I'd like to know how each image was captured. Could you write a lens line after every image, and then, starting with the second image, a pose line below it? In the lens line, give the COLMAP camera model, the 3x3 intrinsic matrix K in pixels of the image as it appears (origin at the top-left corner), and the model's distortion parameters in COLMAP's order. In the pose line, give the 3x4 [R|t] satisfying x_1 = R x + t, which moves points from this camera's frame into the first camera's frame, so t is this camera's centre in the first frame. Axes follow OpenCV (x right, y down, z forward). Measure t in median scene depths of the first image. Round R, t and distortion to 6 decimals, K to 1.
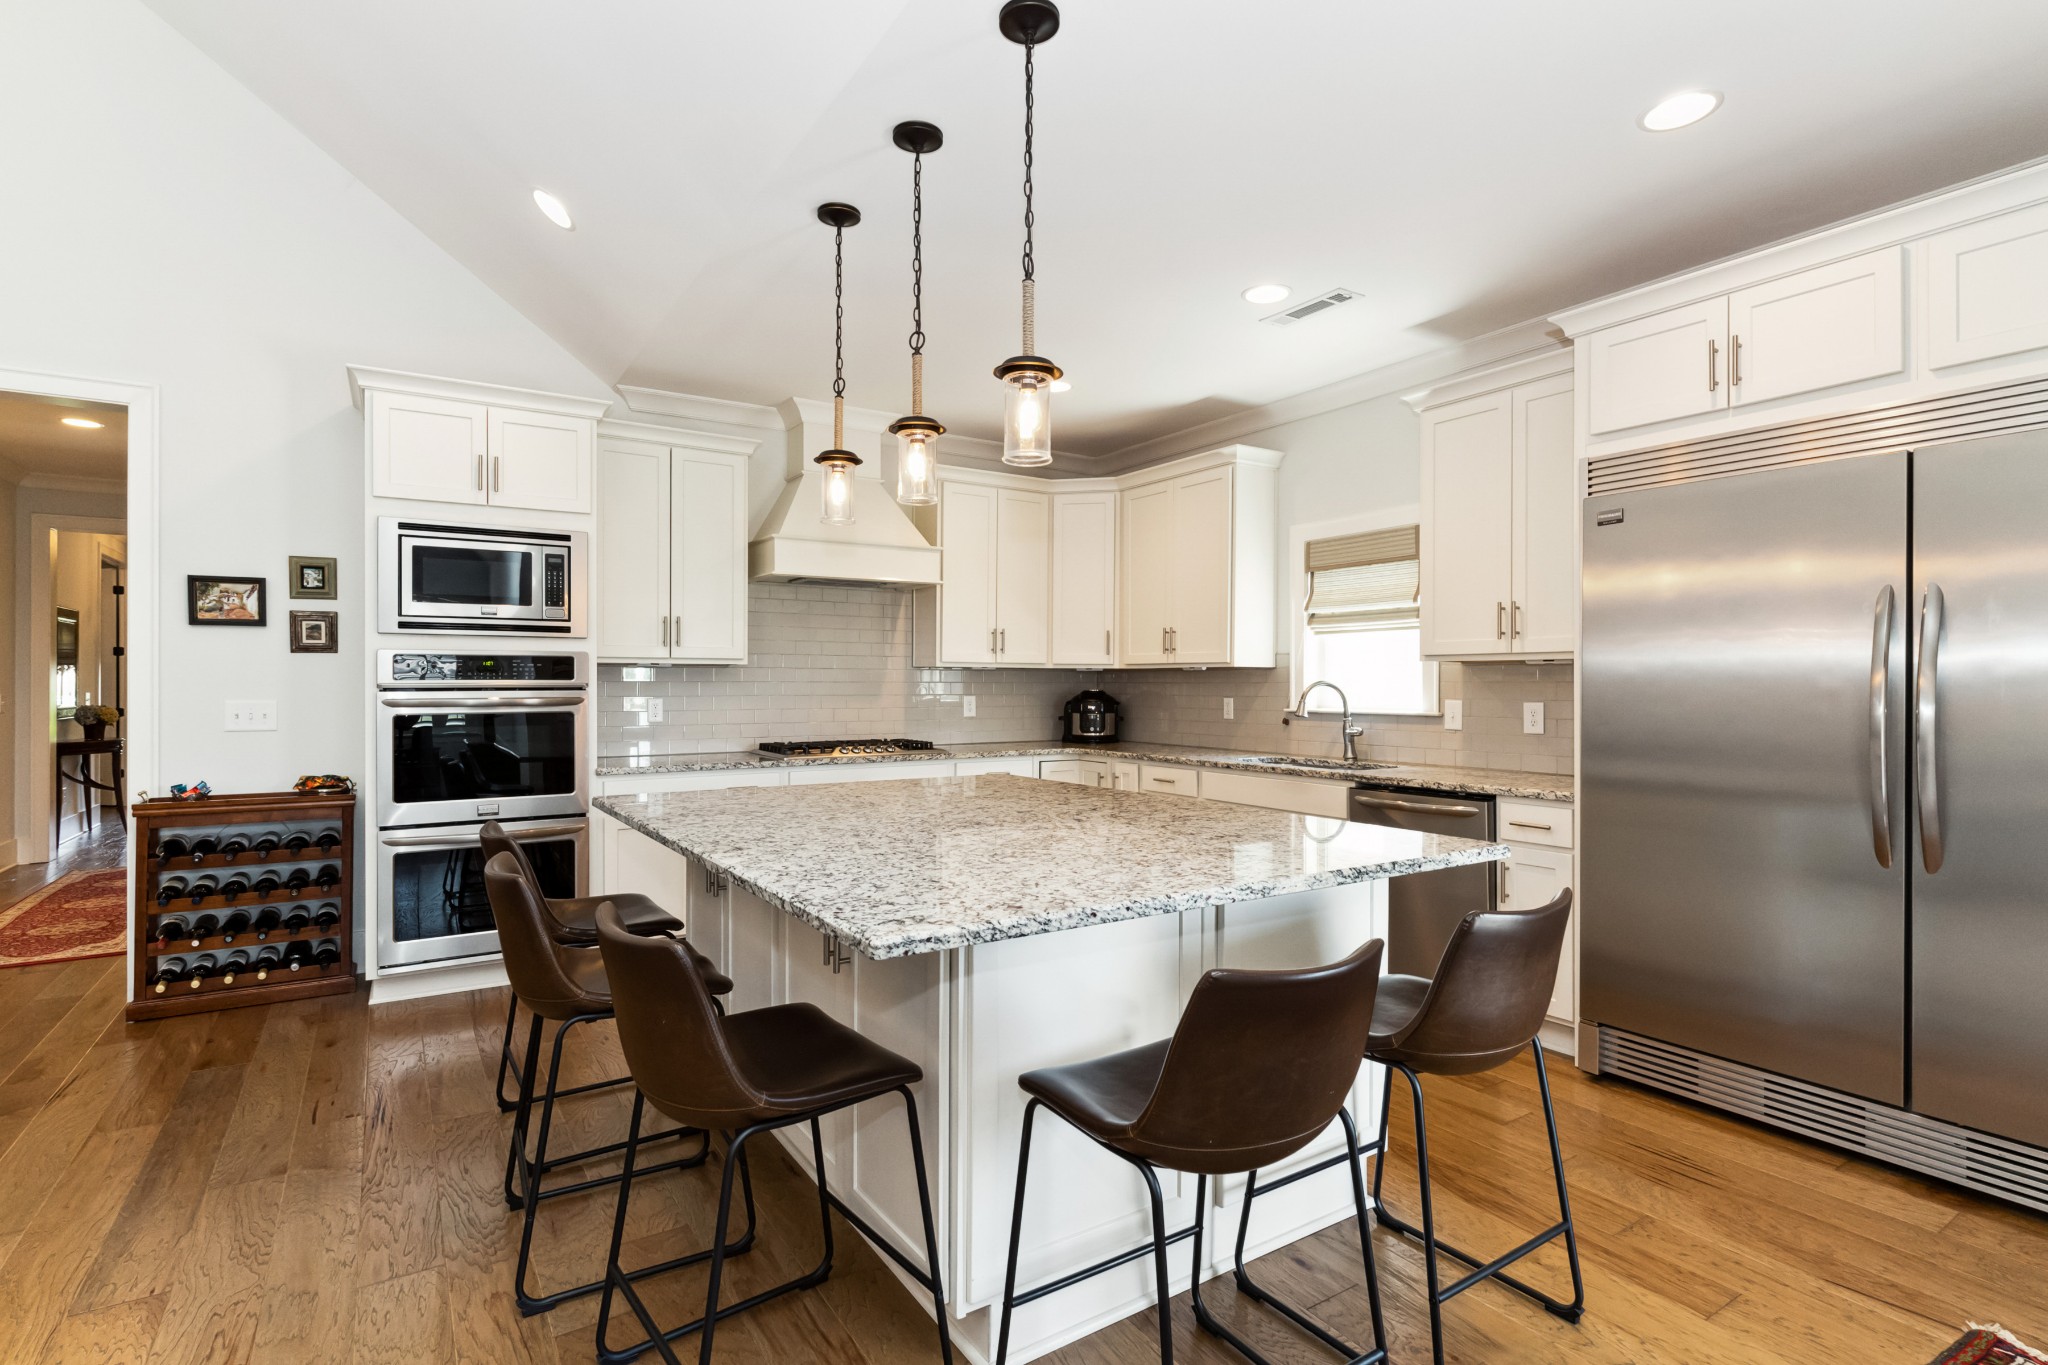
lens RADIAL K [[984.5, 0, 1012.7], [0, 984.5, 683.2], [0, 0, 1]] dist [0.005427, 0.001348]
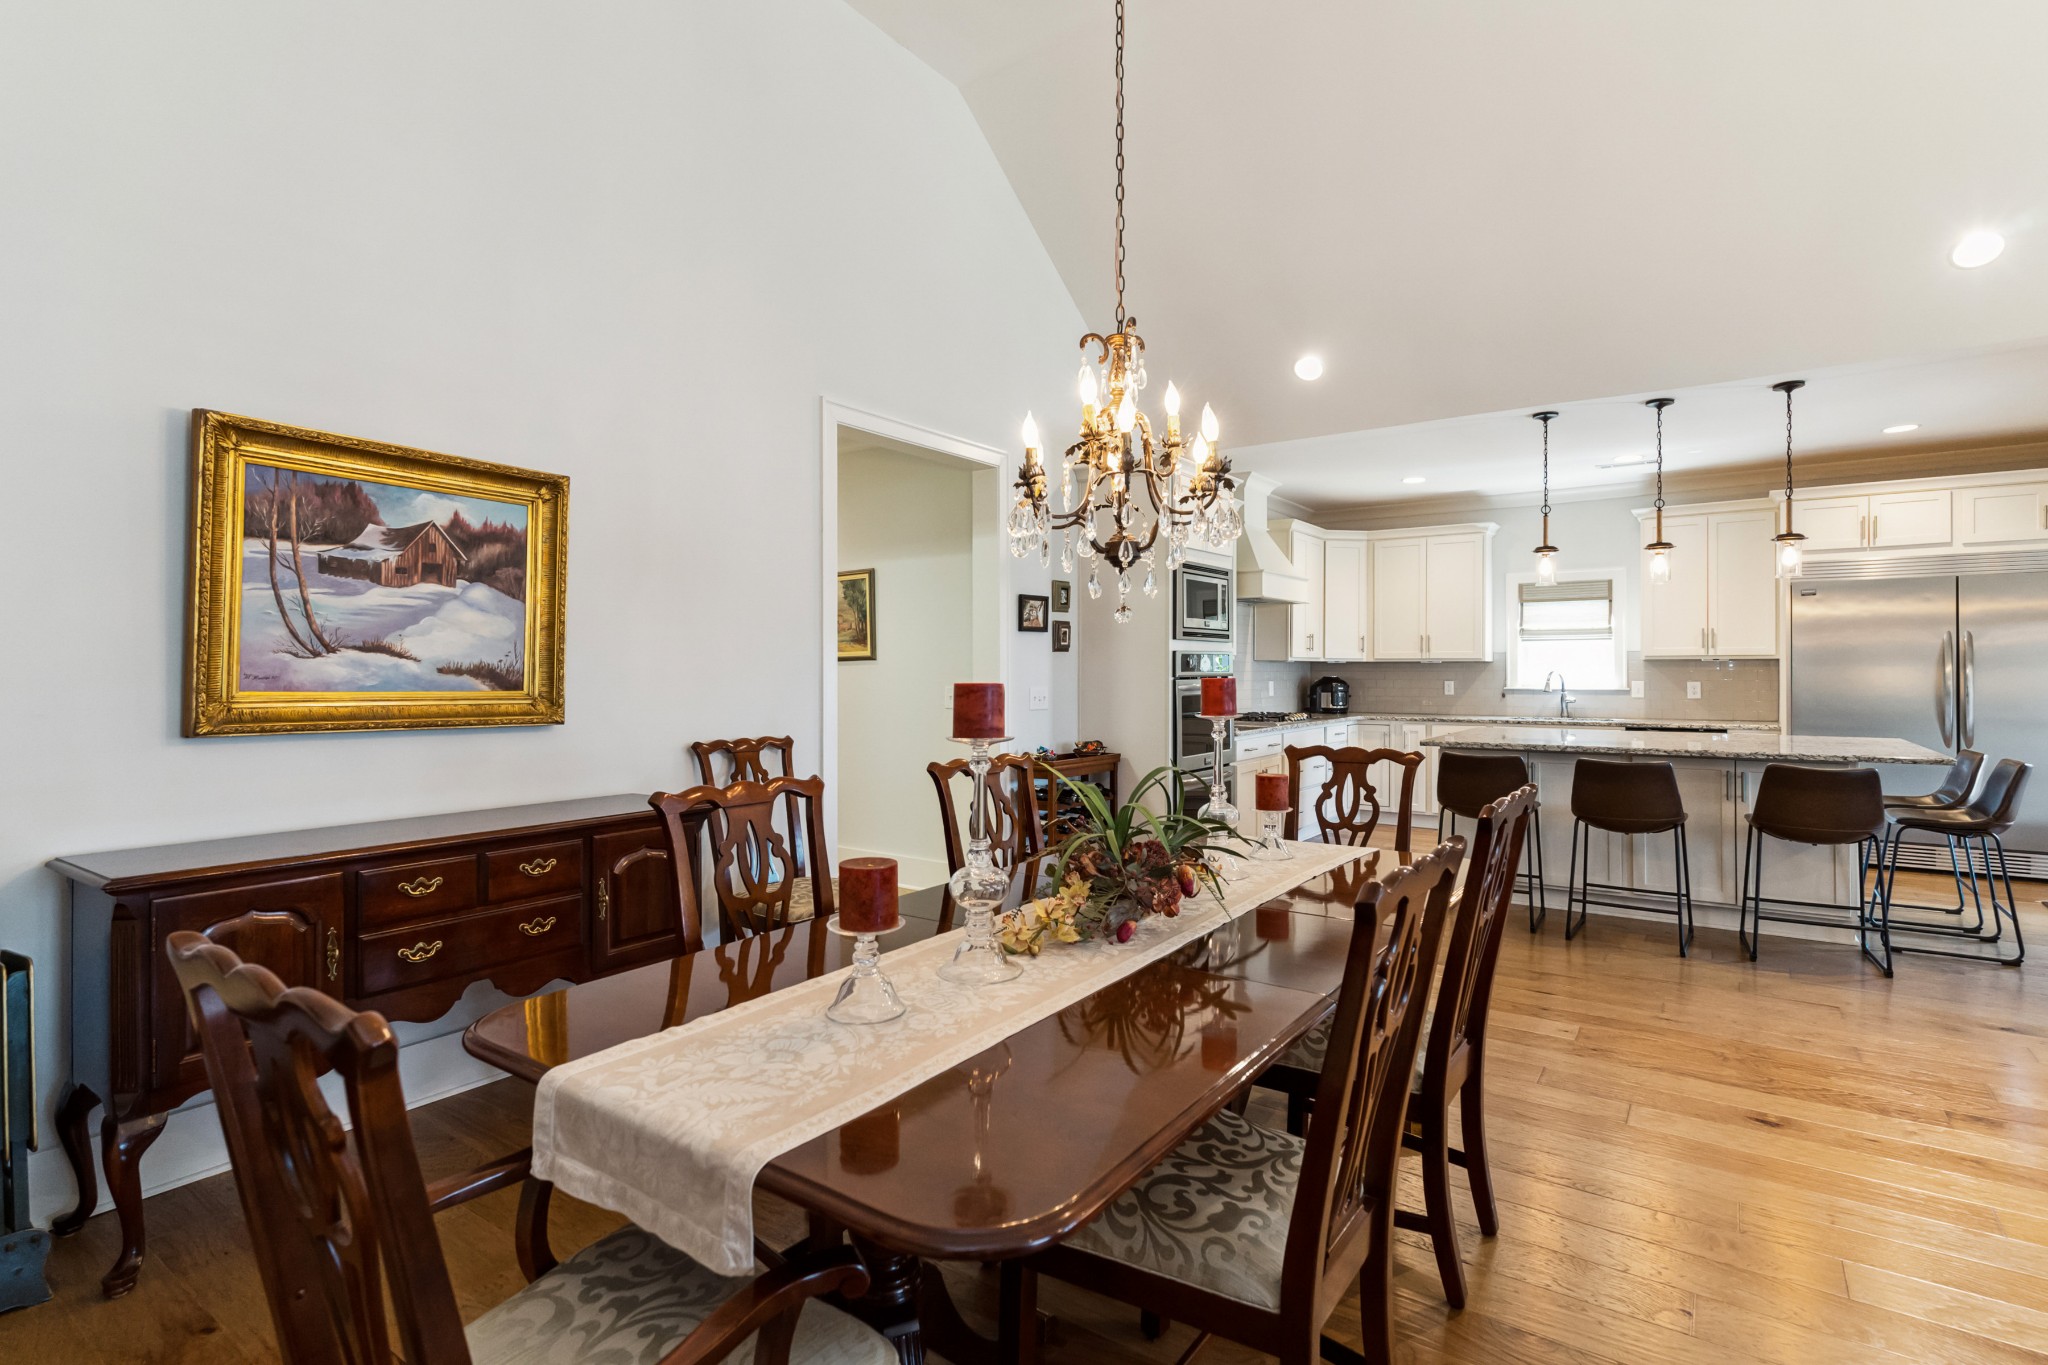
lens RADIAL K [[984.5, 0, 1023.7], [0, 984.5, 682.4], [0, 0, 1]] dist [0.005427, 0.001348]
pose [[0.927718, -0.006519, 0.373224, -1.171369], [0.001237, 0.999896, 0.014390, -0.007132], [-0.373279, -0.012888, 0.927630, -0.220310]]
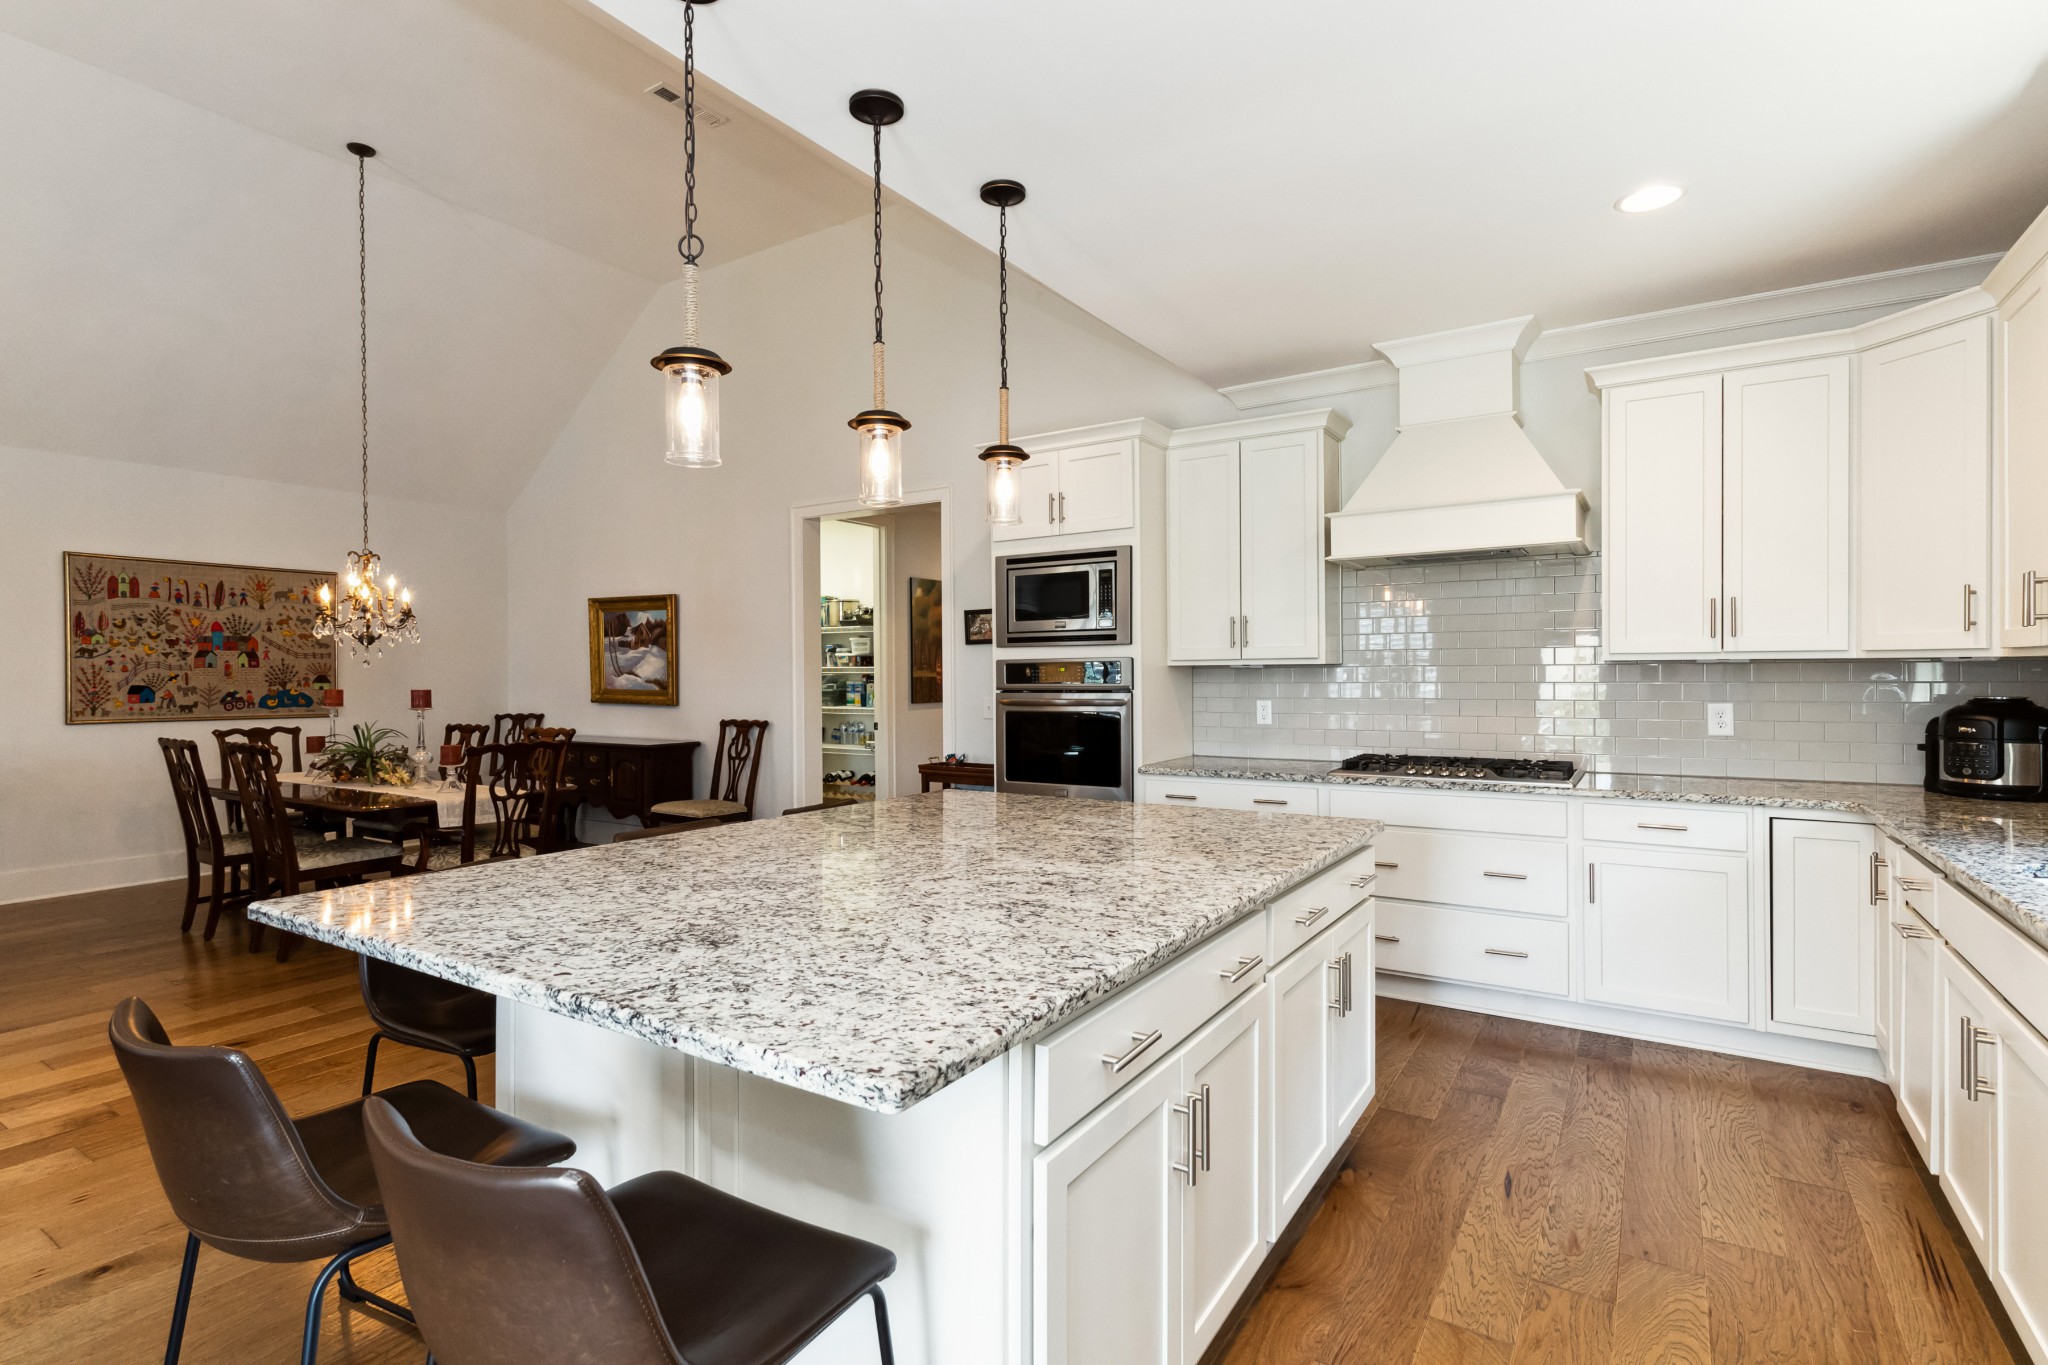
lens RADIAL K [[984.5, 0, 1030.9], [0, 984.5, 677.8], [0, 0, 1]] dist [0.005427, 0.001348]
pose [[0.418738, -0.000305, -0.908107, 0.457560], [0.008001, 0.999962, 0.003353, -0.012646], [0.908072, -0.008670, 0.418725, 0.422355]]
